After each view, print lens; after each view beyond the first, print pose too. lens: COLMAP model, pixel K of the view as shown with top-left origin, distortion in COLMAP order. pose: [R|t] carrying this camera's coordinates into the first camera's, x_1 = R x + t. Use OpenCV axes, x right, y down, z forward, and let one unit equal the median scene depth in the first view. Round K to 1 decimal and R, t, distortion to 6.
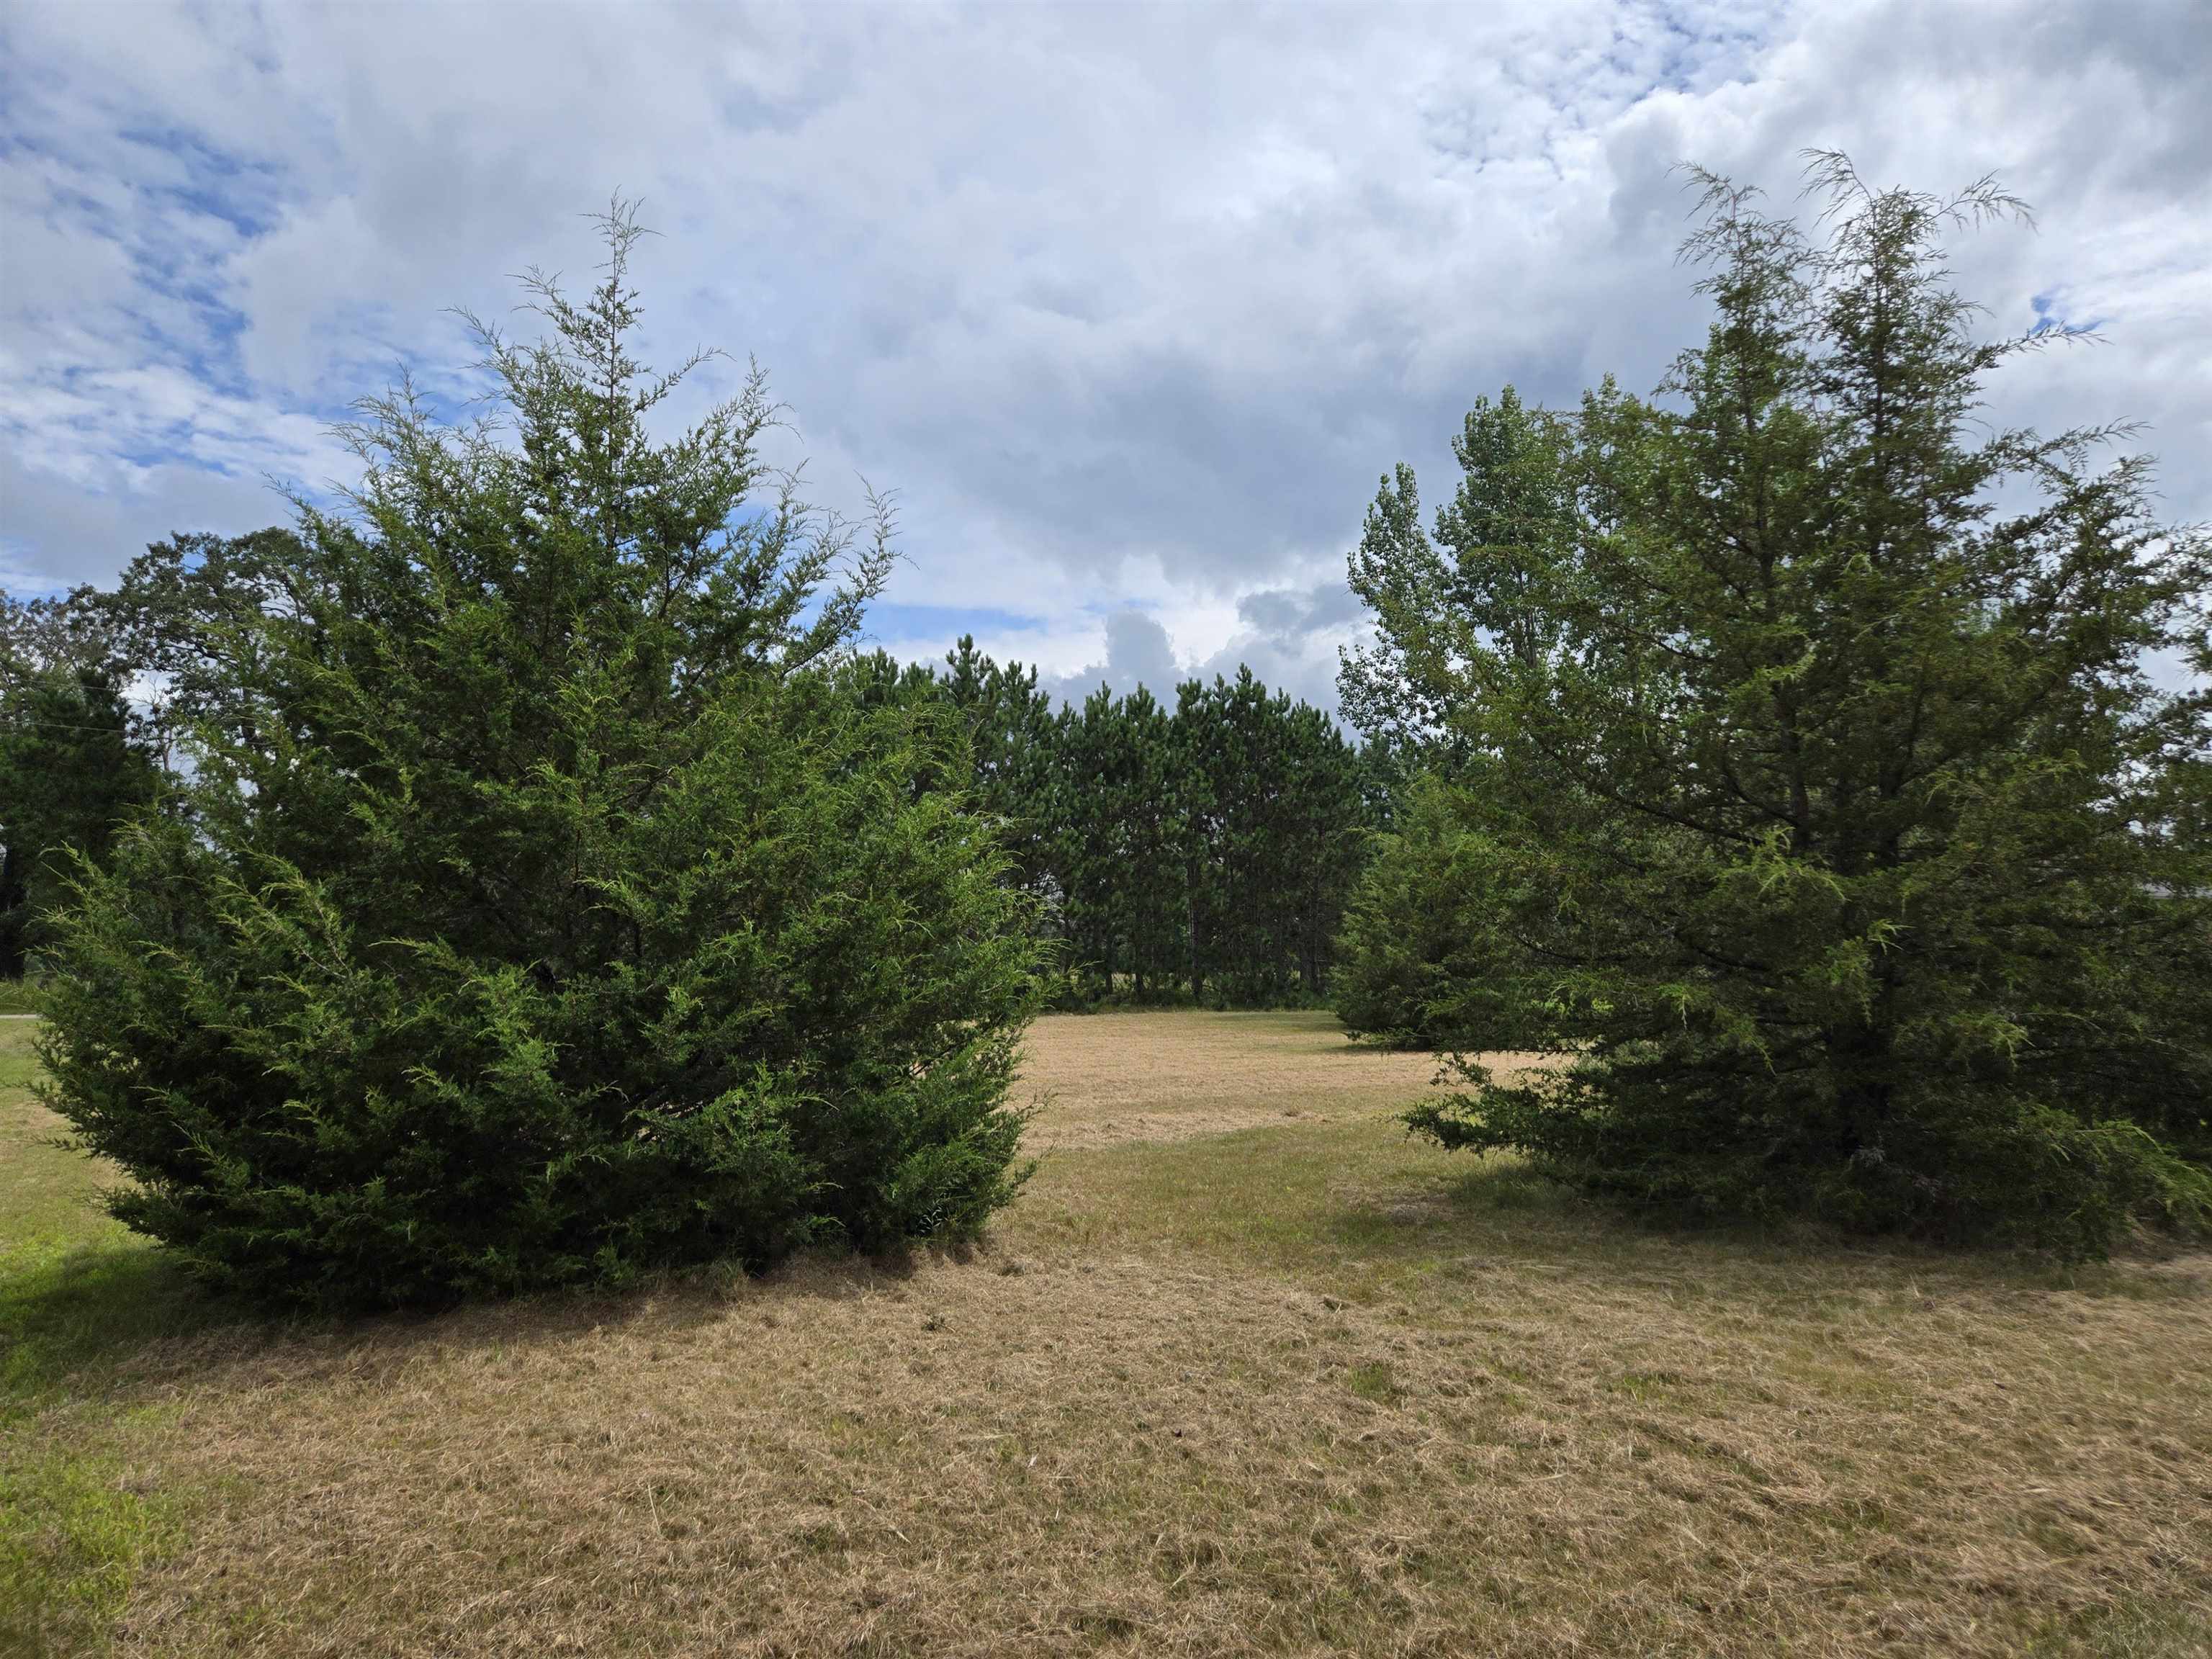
lens RADIAL K [[1523.4, 0, 1126.3], [0, 1523.4, 830.9], [0, 0, 1]] dist [0.086032, -0.083036]
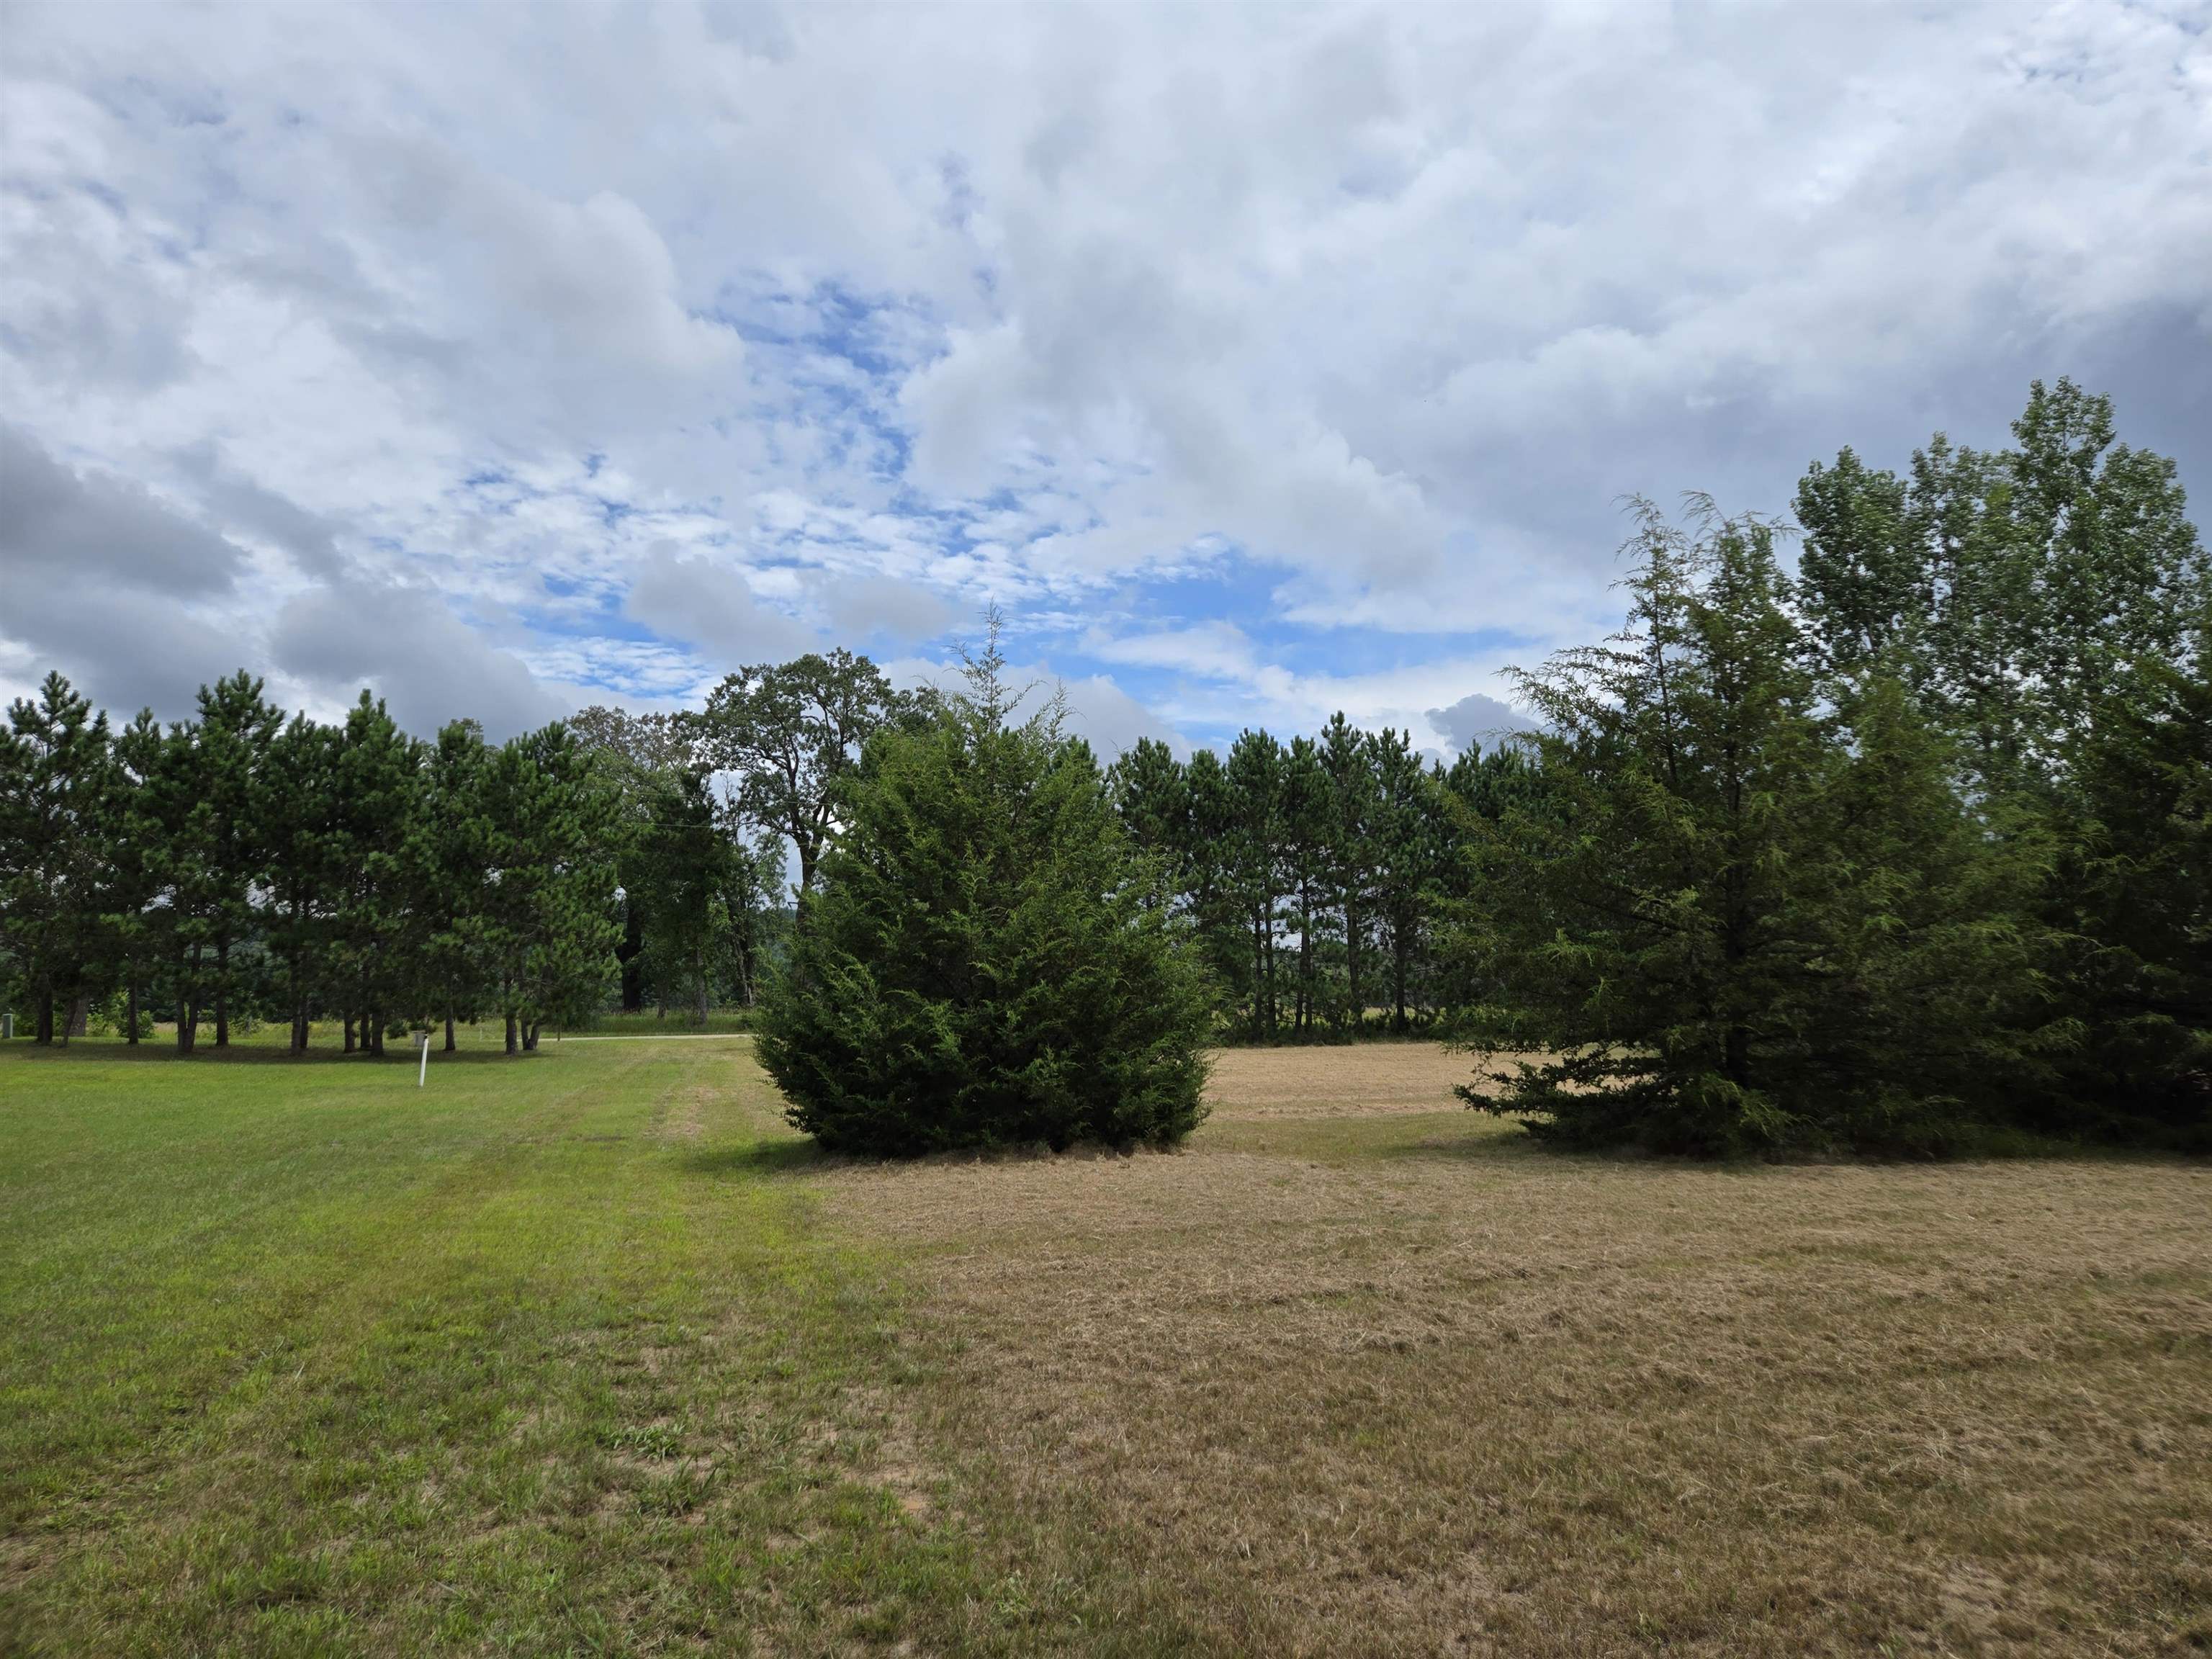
lens RADIAL K [[1443.6, 0, 1099.9], [0, 1443.6, 842.9], [0, 0, 1]] dist [0.073190, -0.055430]
pose [[0.953604, -0.034913, -0.299032, 0.287459], [0.029384, 0.999304, -0.022969, -0.055591], [0.299626, 0.013116, 0.953967, -0.593301]]
